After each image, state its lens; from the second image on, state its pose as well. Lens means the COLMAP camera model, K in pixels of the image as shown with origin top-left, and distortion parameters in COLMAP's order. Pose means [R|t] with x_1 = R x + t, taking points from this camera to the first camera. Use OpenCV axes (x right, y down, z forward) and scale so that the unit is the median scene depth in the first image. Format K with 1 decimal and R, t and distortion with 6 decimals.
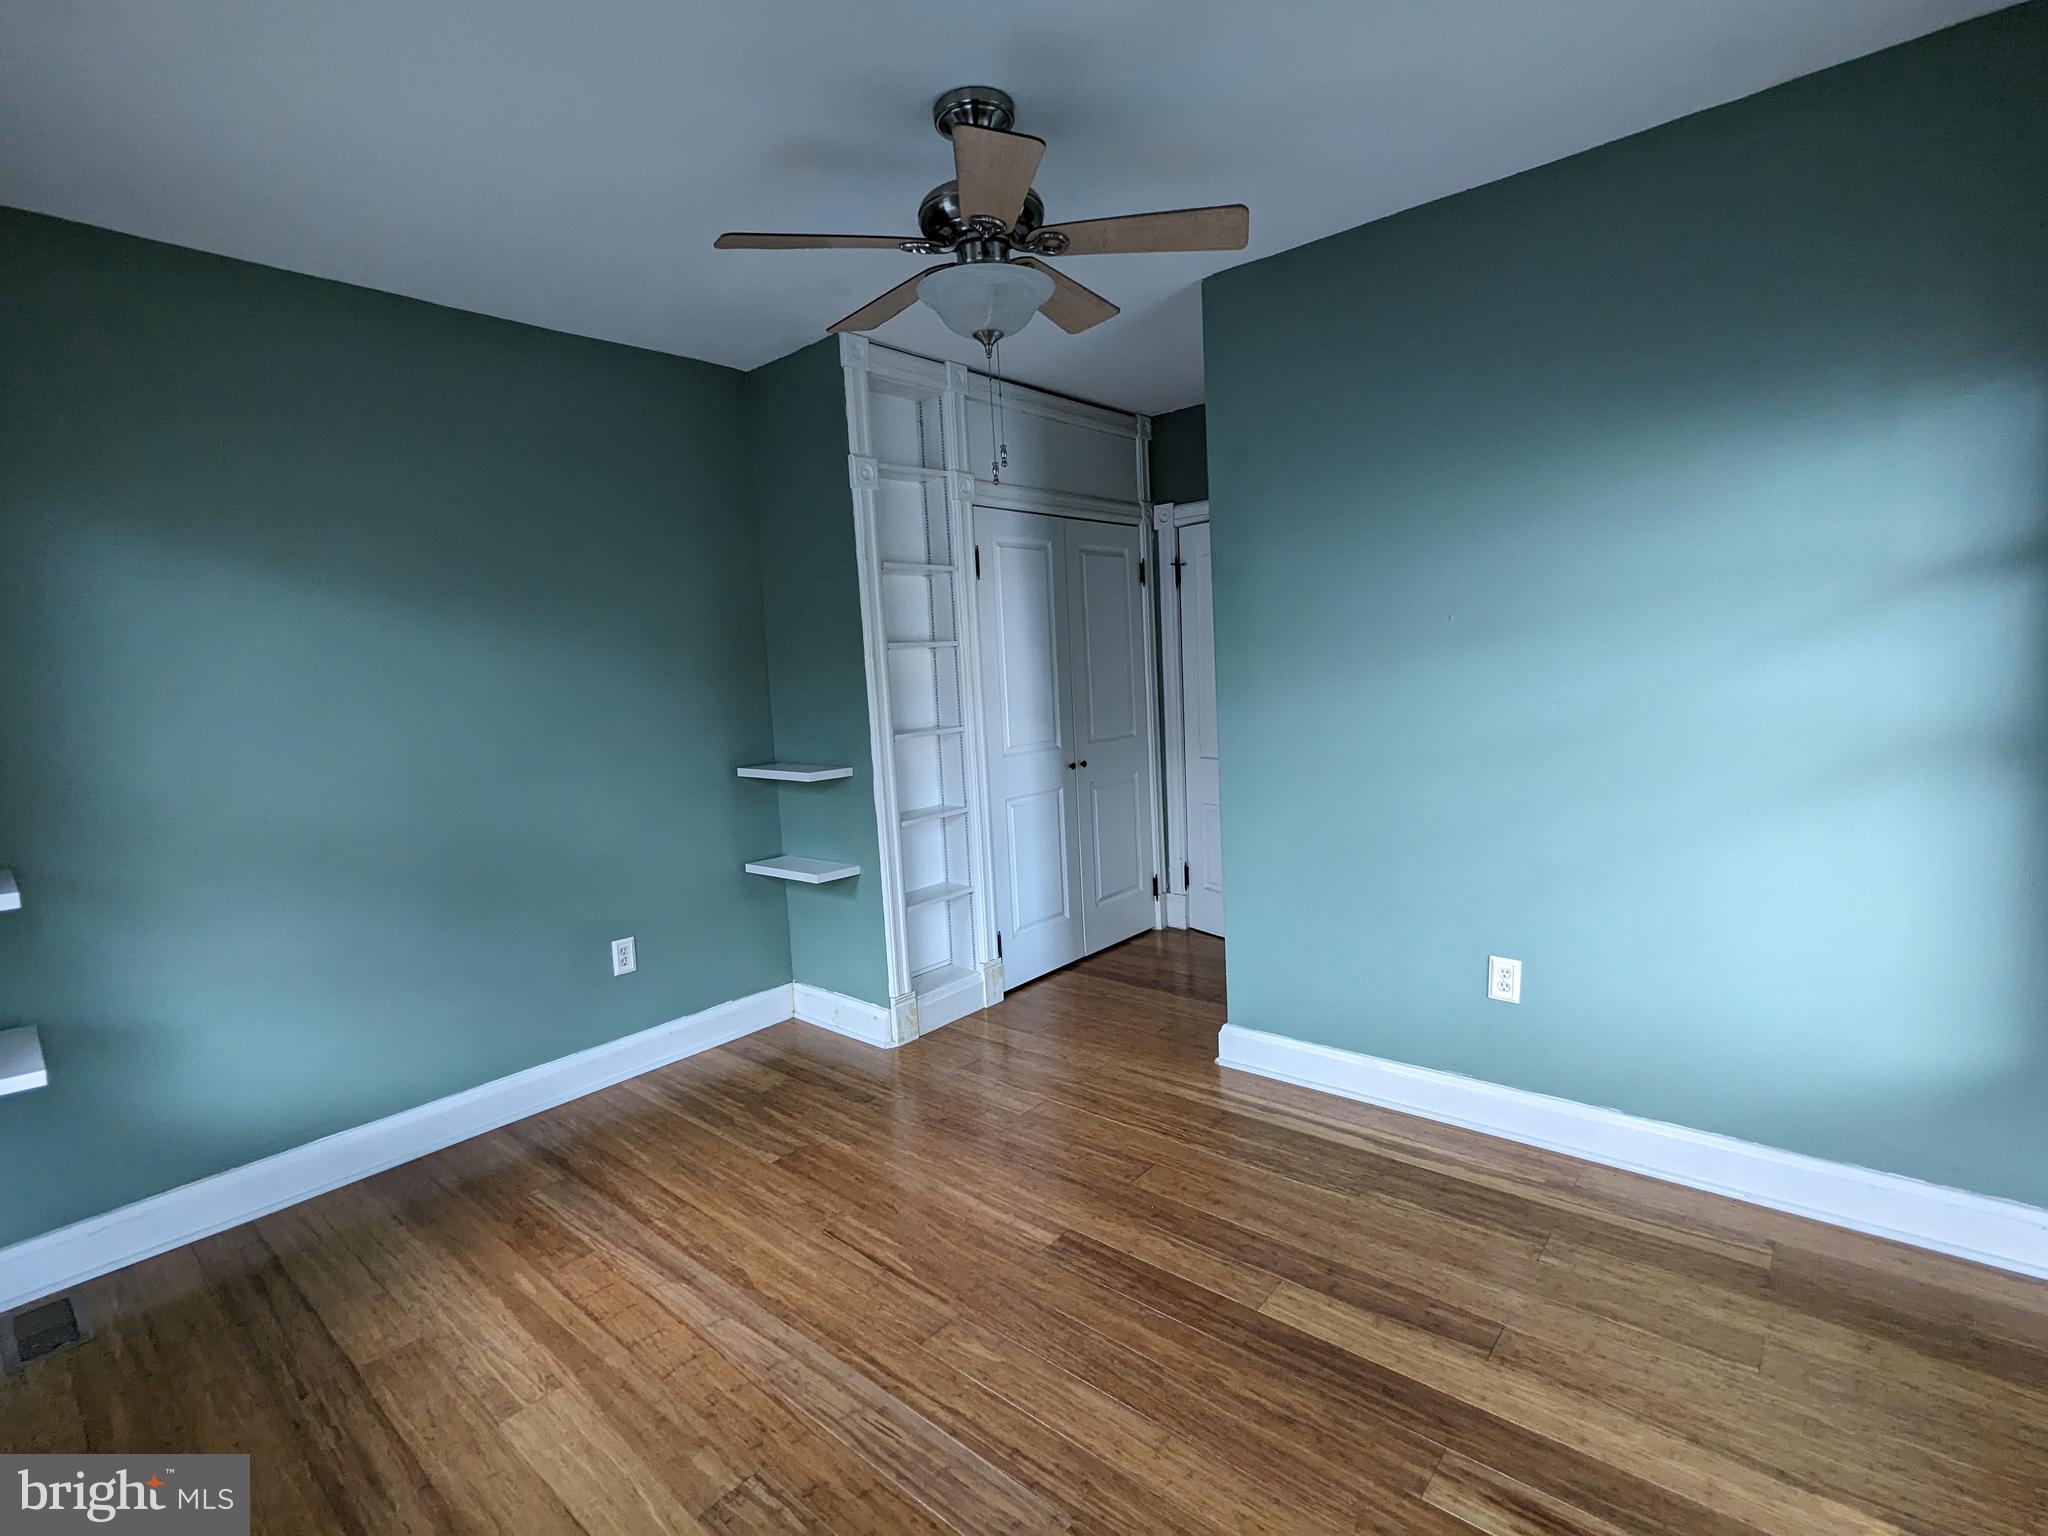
lens RADIAL K [[970.2, 0, 1022.2], [0, 970.2, 764.1], [0, 0, 1]] dist [-0.002268, 0.002241]
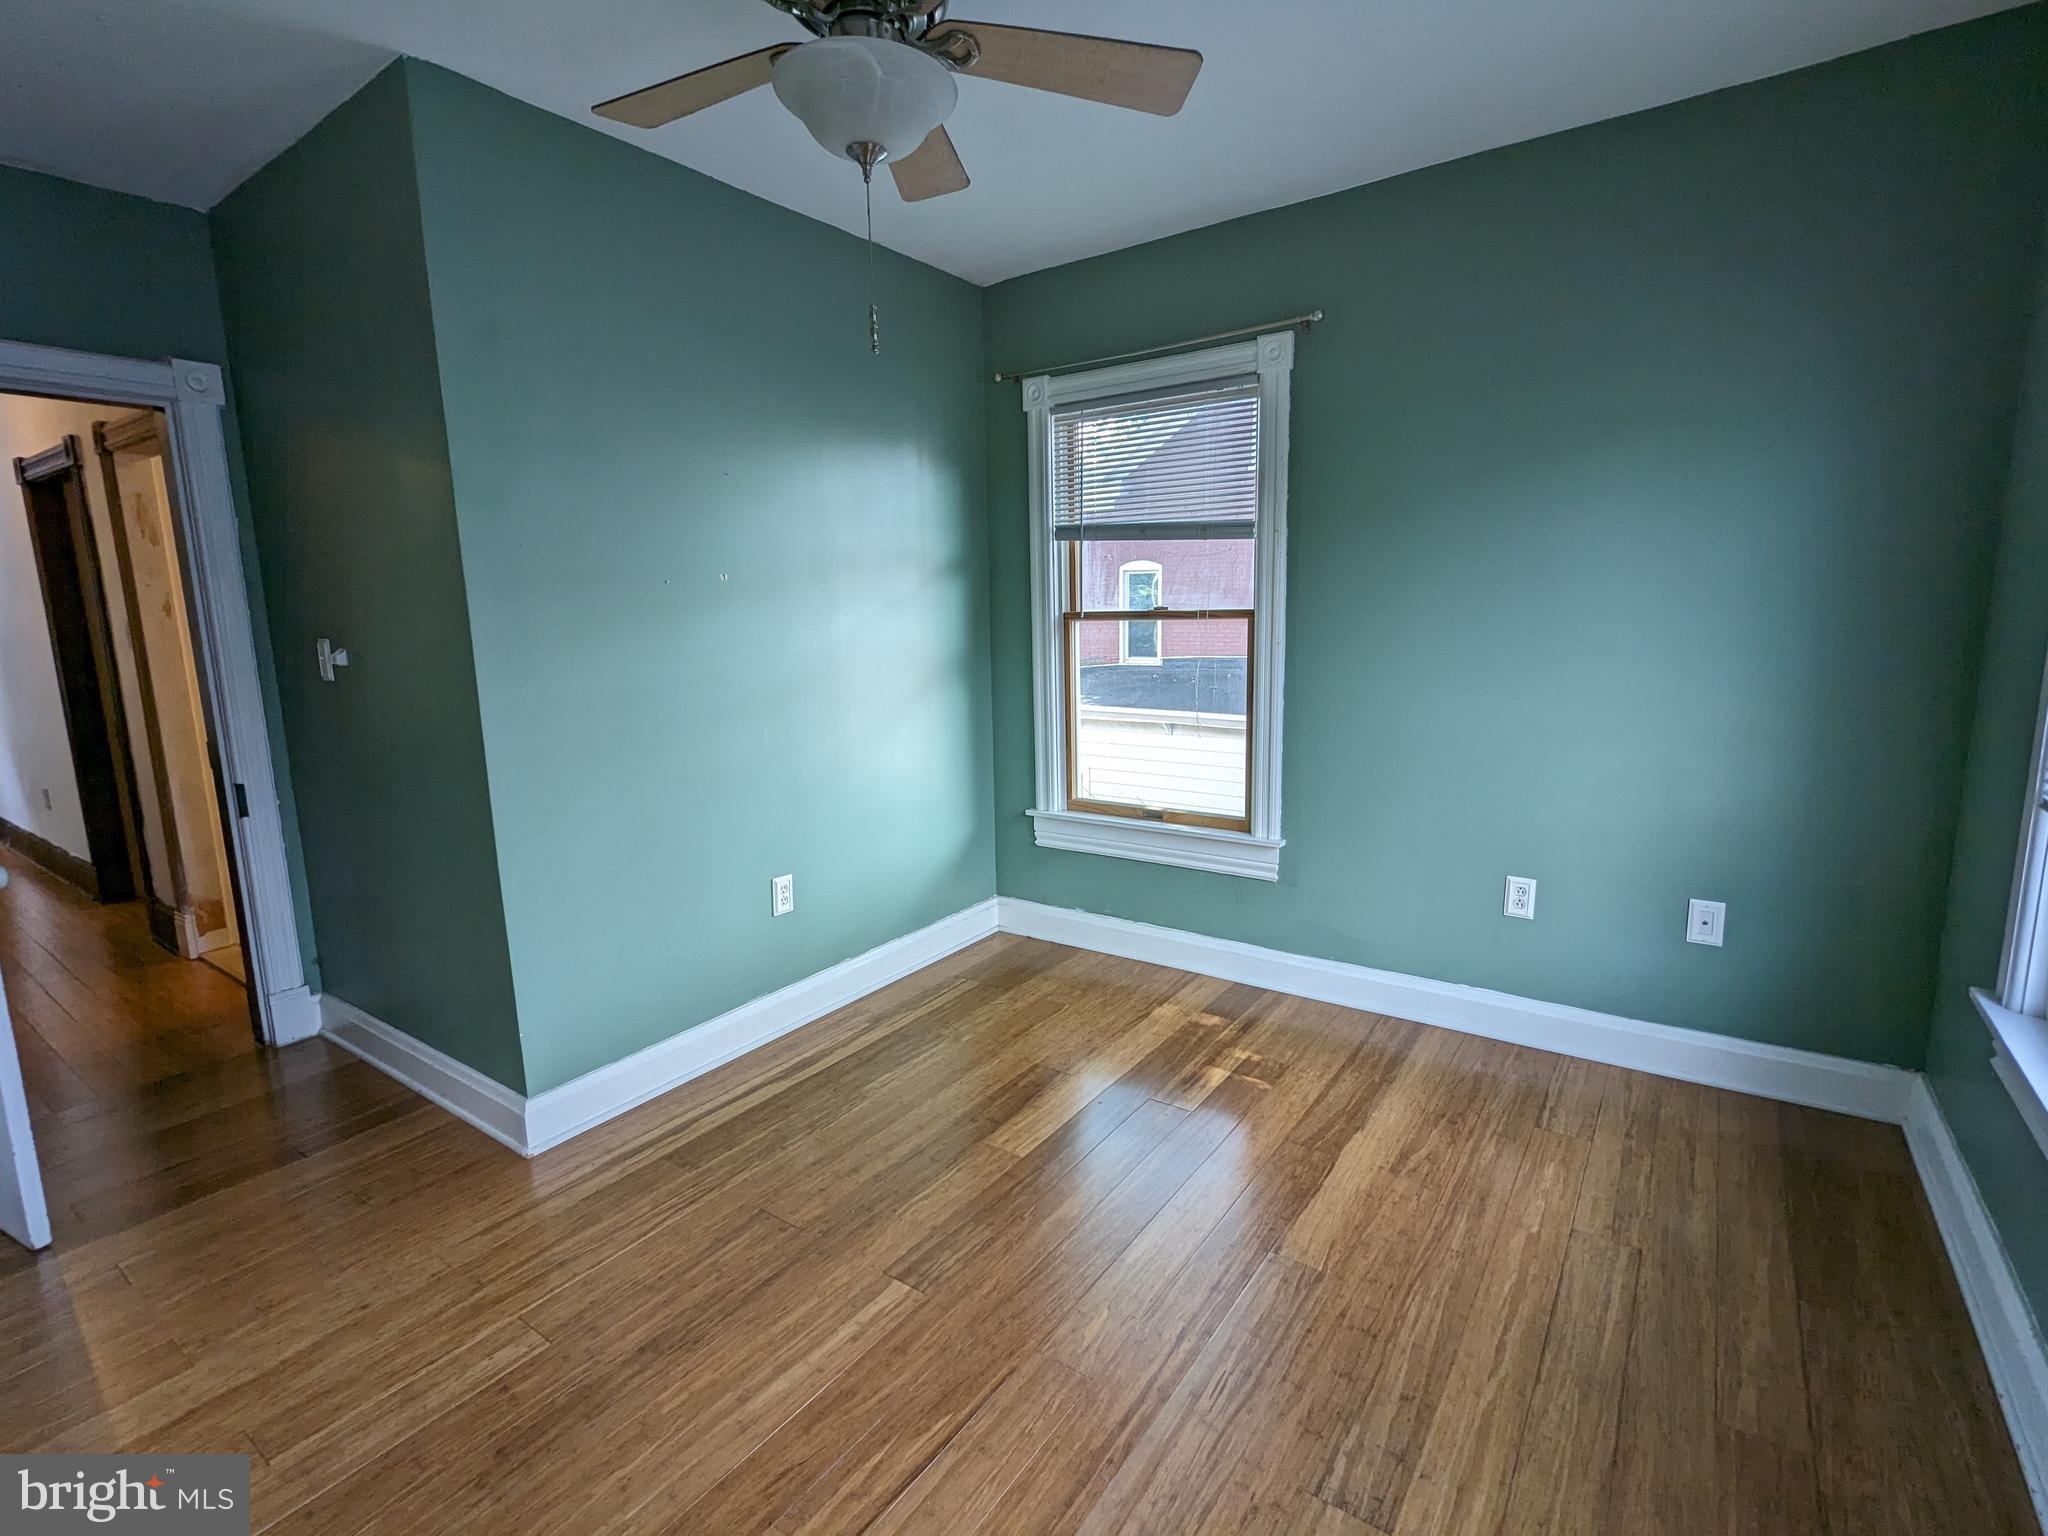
lens RADIAL K [[970.2, 0, 1022.2], [0, 970.2, 764.1], [0, 0, 1]] dist [-0.002268, 0.002241]
pose [[-0.096277, -0.109458, 0.989318, -0.849449], [0.133915, 0.983474, 0.121844, -0.045816], [-0.986305, 0.144215, -0.080027, 1.007442]]
